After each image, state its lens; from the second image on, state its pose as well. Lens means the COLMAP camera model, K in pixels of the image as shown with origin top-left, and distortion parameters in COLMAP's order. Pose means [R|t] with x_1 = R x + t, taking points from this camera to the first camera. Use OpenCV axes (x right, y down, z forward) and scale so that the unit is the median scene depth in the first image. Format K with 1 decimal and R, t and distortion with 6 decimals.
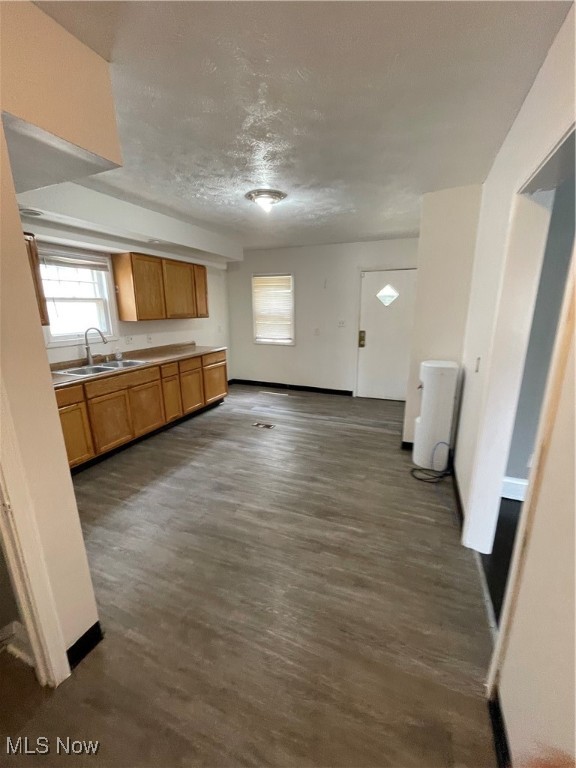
lens RADIAL K [[310.1, 0, 289.2], [0, 310.1, 382.5], [0, 0, 1]] dist [-0.001477, -0.000219]
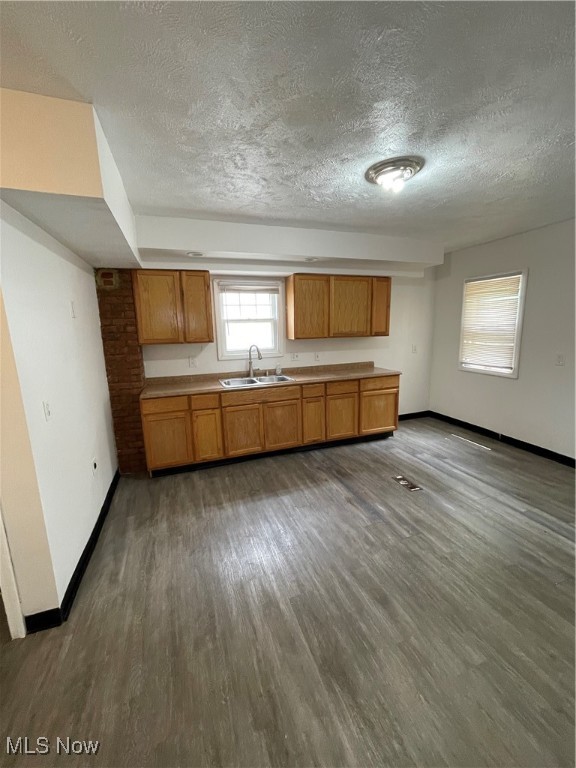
lens RADIAL K [[310.1, 0, 289.2], [0, 310.1, 382.5], [0, 0, 1]] dist [-0.001477, -0.000219]
pose [[0.670817, 0.121077, -0.731673, 0.269040], [-0.154389, 0.987767, 0.021908, -0.077541], [0.725375, 0.098266, 0.681304, 0.304699]]
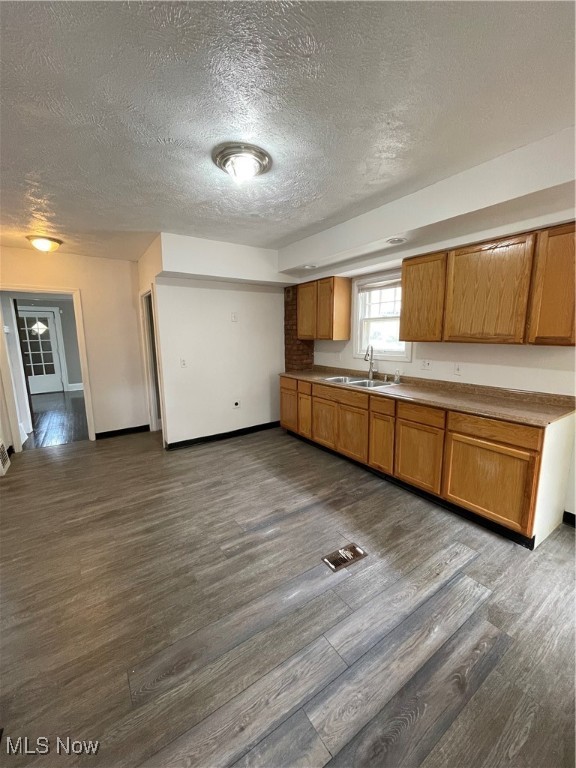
lens RADIAL K [[310.1, 0, 289.2], [0, 310.1, 382.5], [0, 0, 1]] dist [-0.001477, -0.000219]
pose [[-0.551659, 0.145736, -0.821239, 0.379034], [-0.182558, 0.939645, 0.289380, -0.284862], [0.813846, 0.309562, -0.491758, 1.215831]]
